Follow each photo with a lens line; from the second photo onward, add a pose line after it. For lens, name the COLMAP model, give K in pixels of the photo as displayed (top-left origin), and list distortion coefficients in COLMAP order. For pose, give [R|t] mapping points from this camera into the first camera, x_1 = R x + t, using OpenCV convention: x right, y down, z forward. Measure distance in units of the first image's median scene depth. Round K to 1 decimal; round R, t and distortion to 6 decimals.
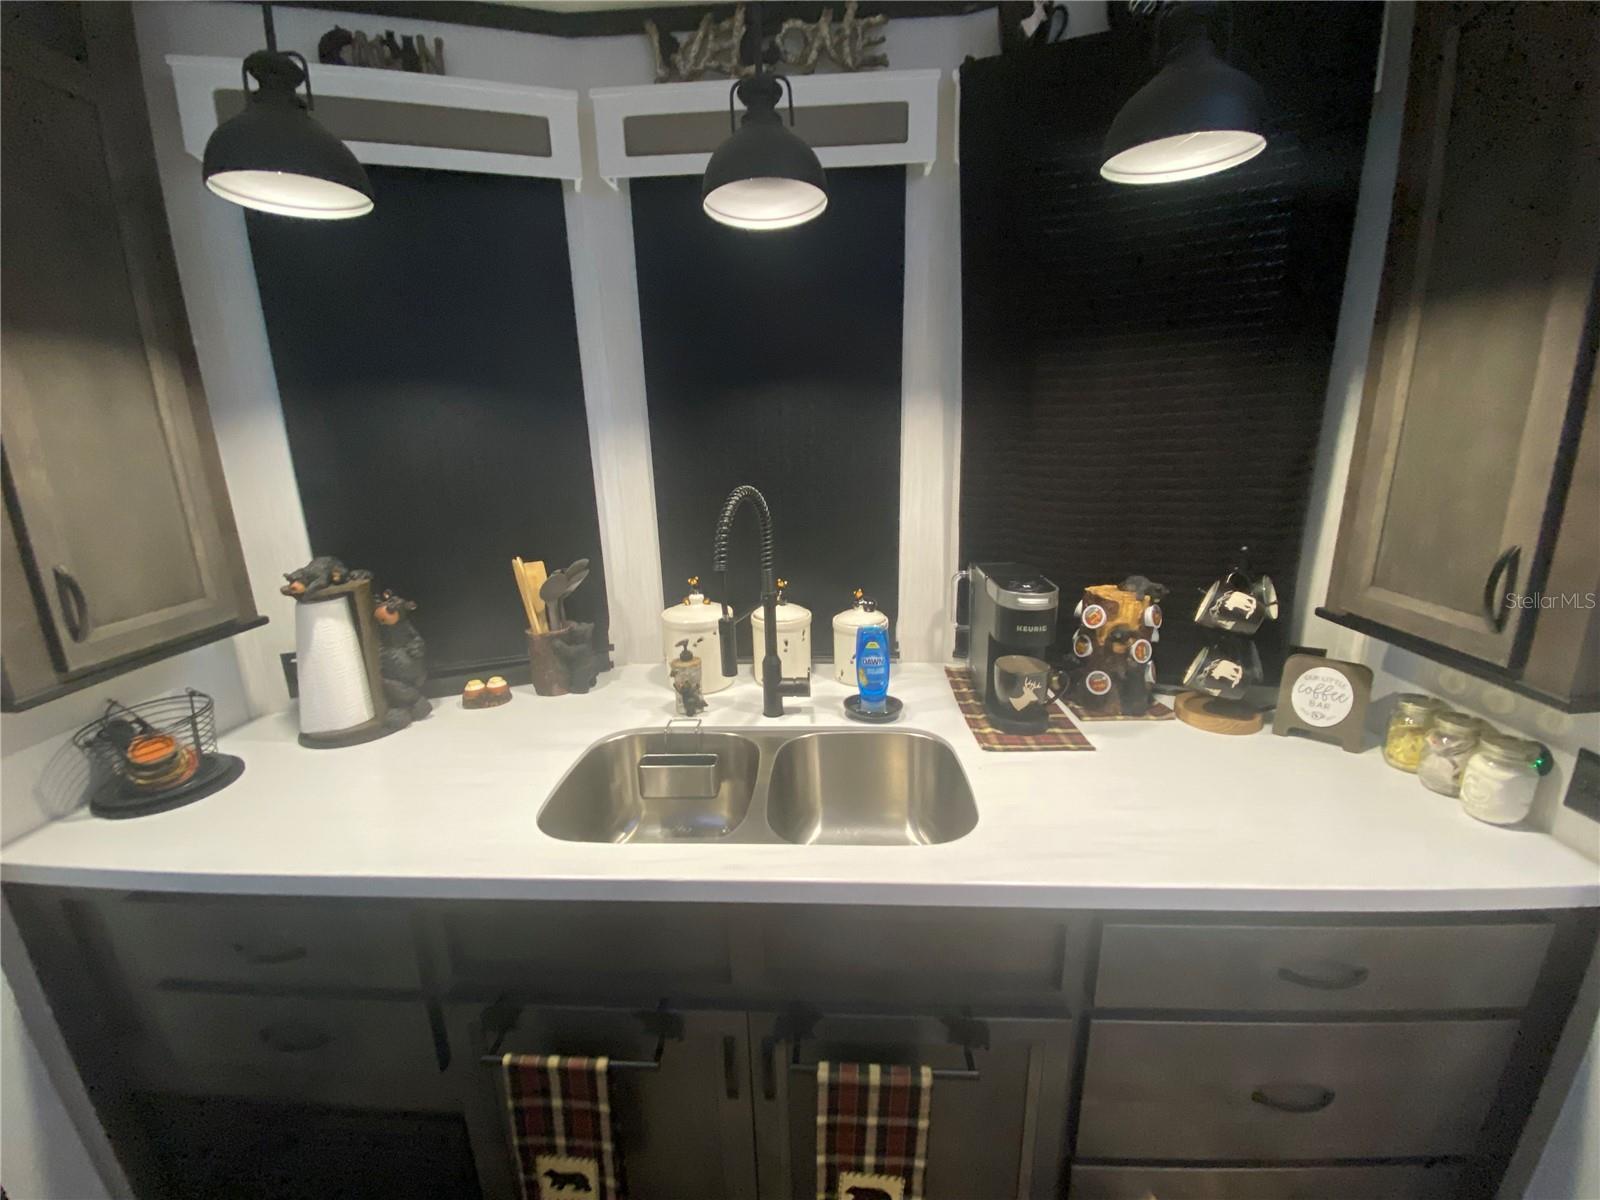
lens RADIAL K [[648.4, 0, 800.0], [0, 648.4, 600.0], [0, 0, 1]] dist [0.021629, -0.021909]
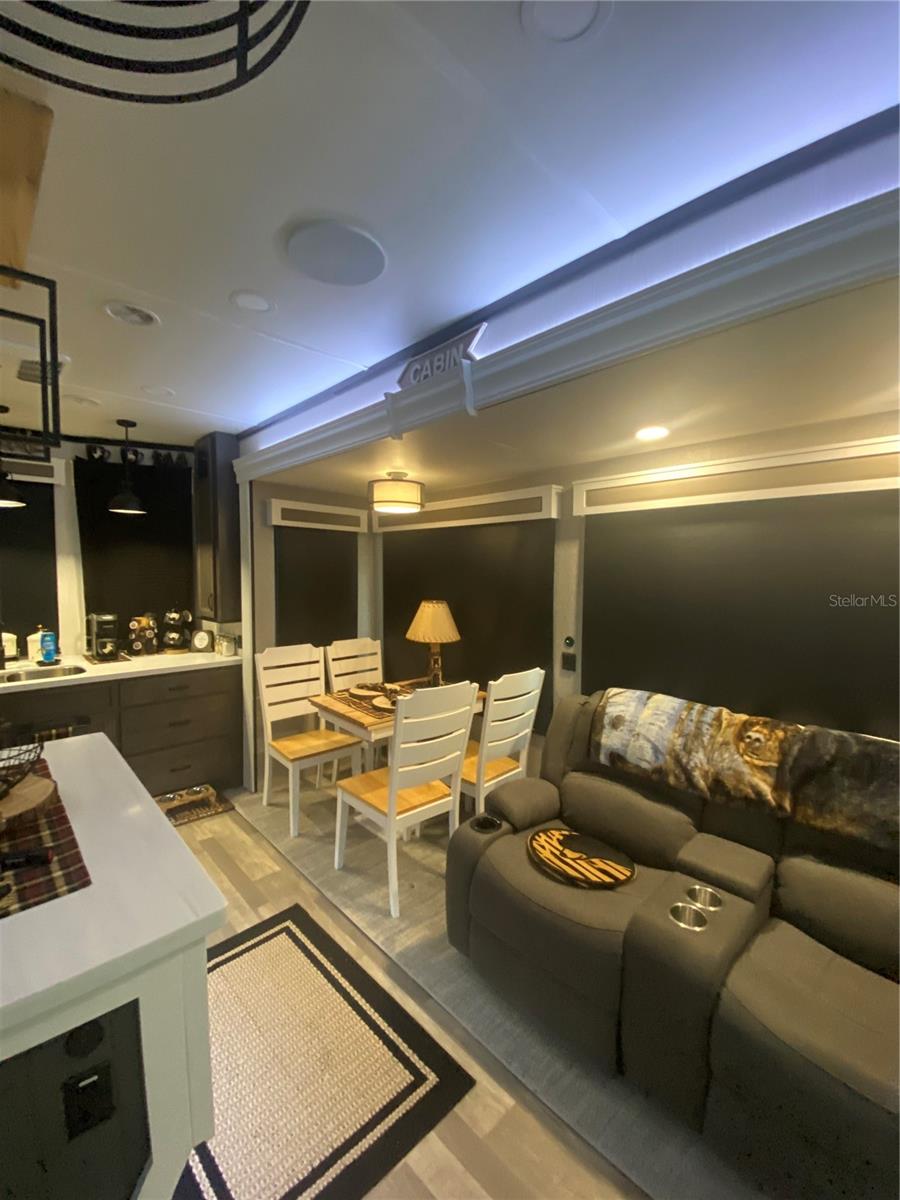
lens RADIAL K [[475.1, 0, 448.9], [0, 475.1, 598.1], [0, 0, 1]] dist [0.020754, -0.025344]
pose [[0.673897, -0.010273, 0.738754, -0.250749], [0.160307, 0.978116, -0.132631, 0.469418], [-0.721224, 0.207807, 0.660797, -1.764604]]
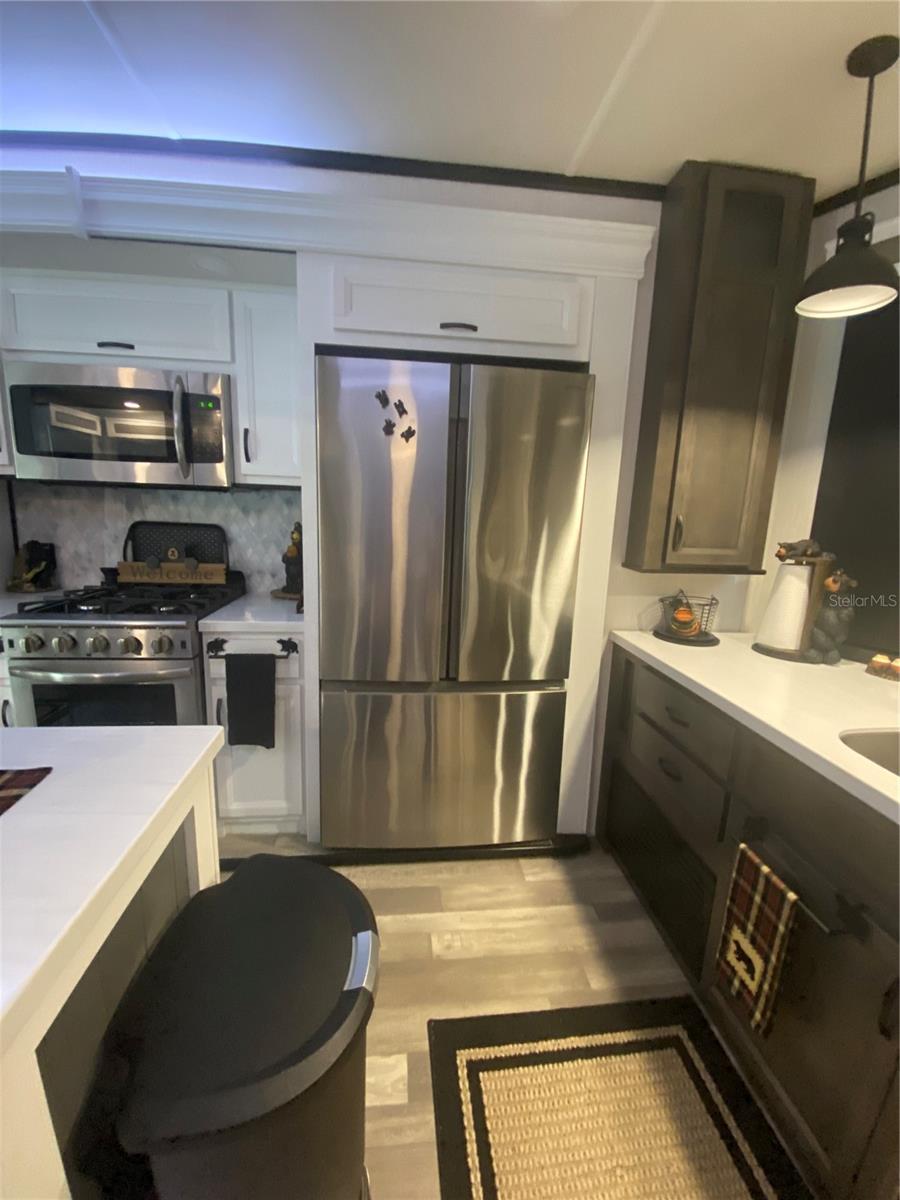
lens RADIAL K [[486.3, 0, 451.7], [0, 486.3, 596.9], [0, 0, 1]] dist [0.021629, -0.021909]
pose [[0.161021, 0.216704, -0.962866, 0.280357], [-0.285564, 0.944097, 0.164725, 0.113213], [0.944736, 0.248435, 0.213902, -0.017567]]
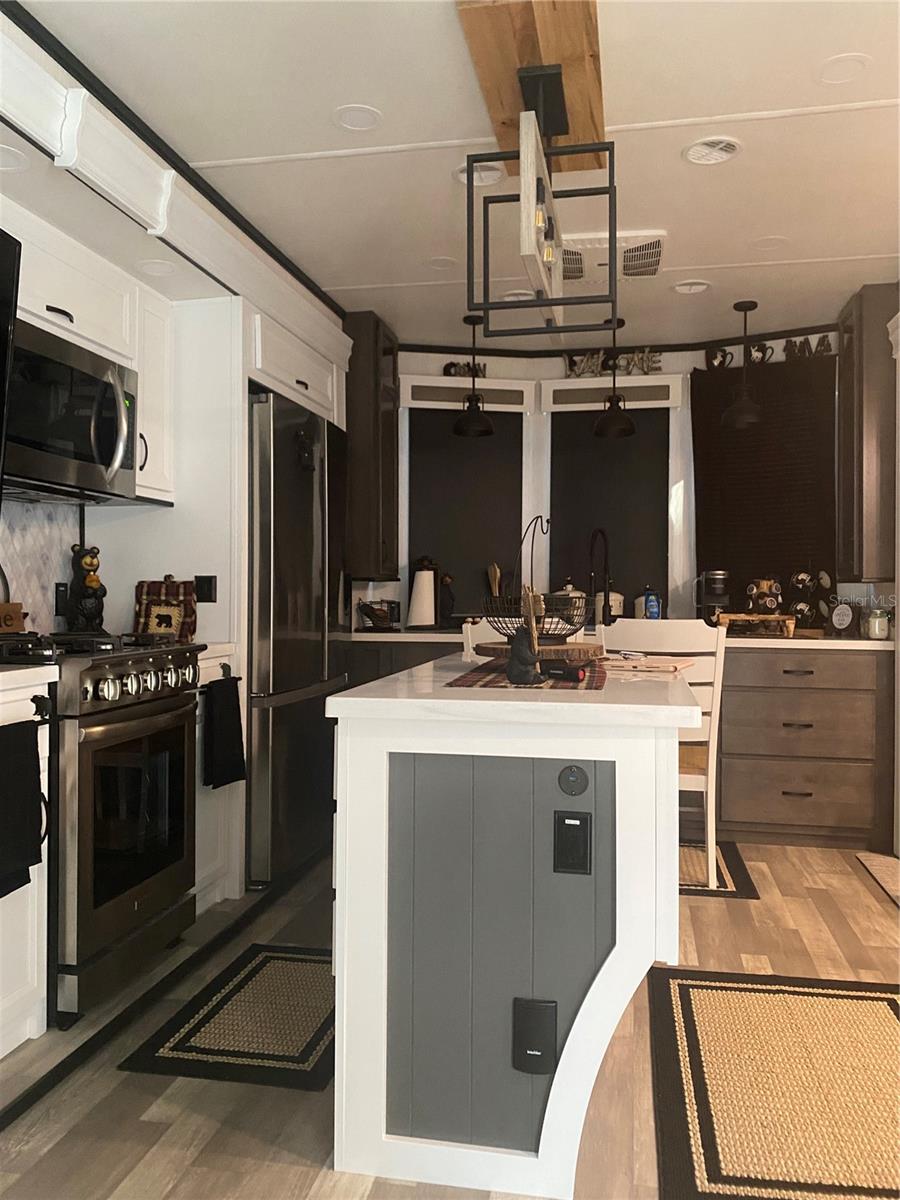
lens RADIAL K [[902.1, 0, 464.0], [0, 902.1, 590.8], [0, 0, 1]] dist [0.061535, -0.123692]
pose [[0.991264, 0.030275, -0.128368, -0.144163], [-0.061014, 0.968152, -0.242816, 0.887719], [0.116928, 0.248527, 0.961541, -2.237854]]
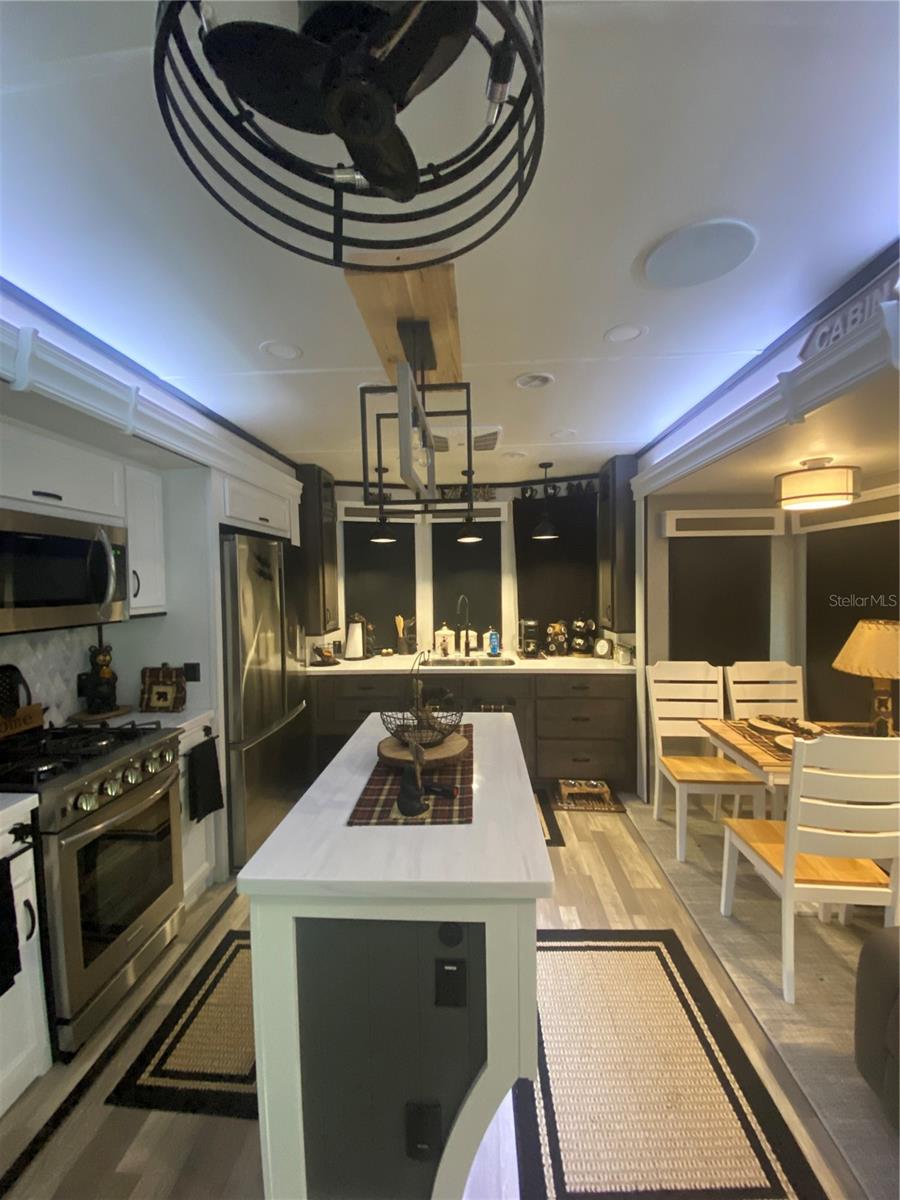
lens RADIAL K [[475.1, 0, 448.9], [0, 475.1, 598.1], [0, 0, 1]] dist [0.020754, -0.025344]
pose [[0.999947, 0.009808, -0.003218, -0.152100], [-0.010273, 0.975823, -0.218319, 0.474342], [0.000999, 0.218340, 0.975872, -1.860094]]
